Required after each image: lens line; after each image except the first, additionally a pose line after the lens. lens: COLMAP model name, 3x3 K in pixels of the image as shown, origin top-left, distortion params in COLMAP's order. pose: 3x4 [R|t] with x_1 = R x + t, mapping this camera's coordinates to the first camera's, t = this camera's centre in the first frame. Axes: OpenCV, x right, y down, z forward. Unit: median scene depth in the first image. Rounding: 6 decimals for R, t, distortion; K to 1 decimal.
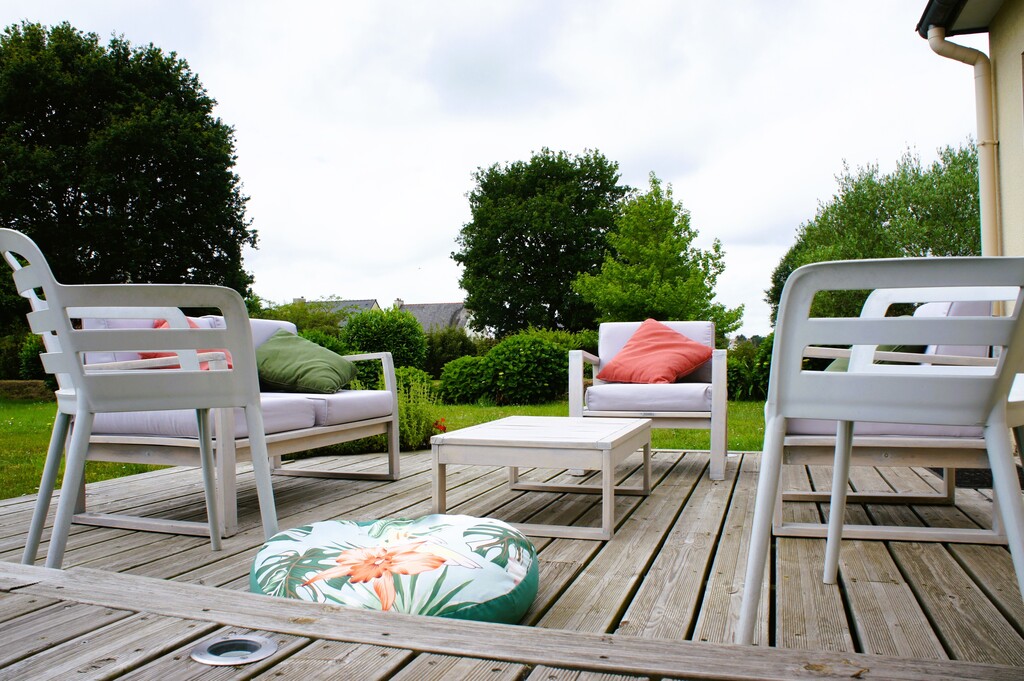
lens RADIAL K [[818.9, 0, 512.0], [0, 818.9, 340.5], [0, 0, 1]] dist [-0.174229, 0.138547]
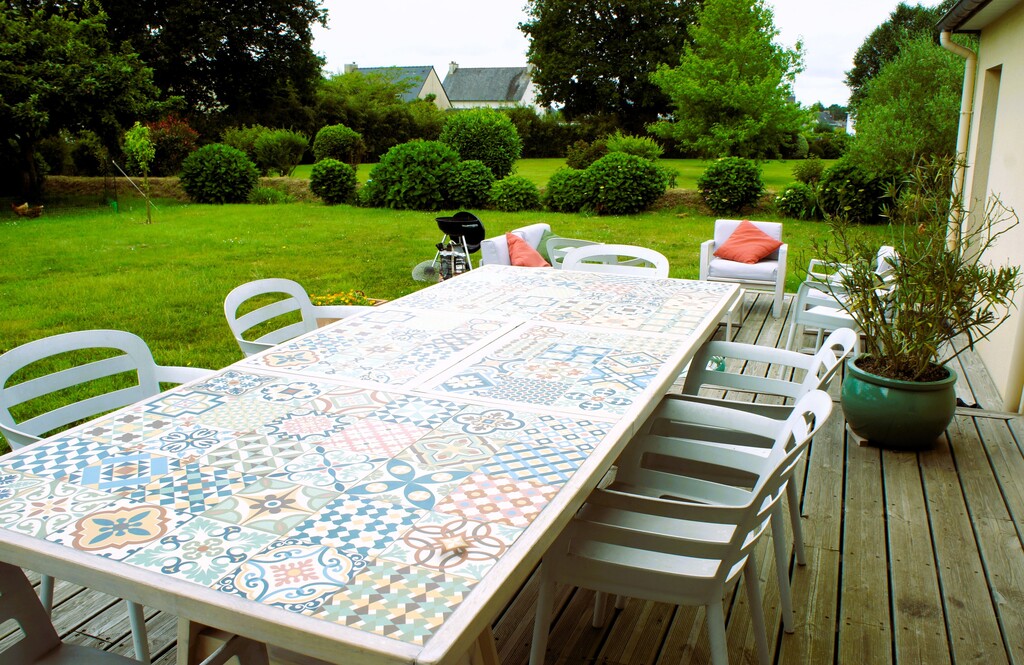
lens RADIAL K [[836.5, 0, 513.4], [0, 836.5, 374.9], [0, 0, 1]] dist [-0.109362, 0.000673]
pose [[0.997833, 0.024777, -0.060961, -0.028485], [-0.004594, 0.950370, 0.311087, -0.035251], [0.065644, -0.310133, 0.948424, -0.109536]]
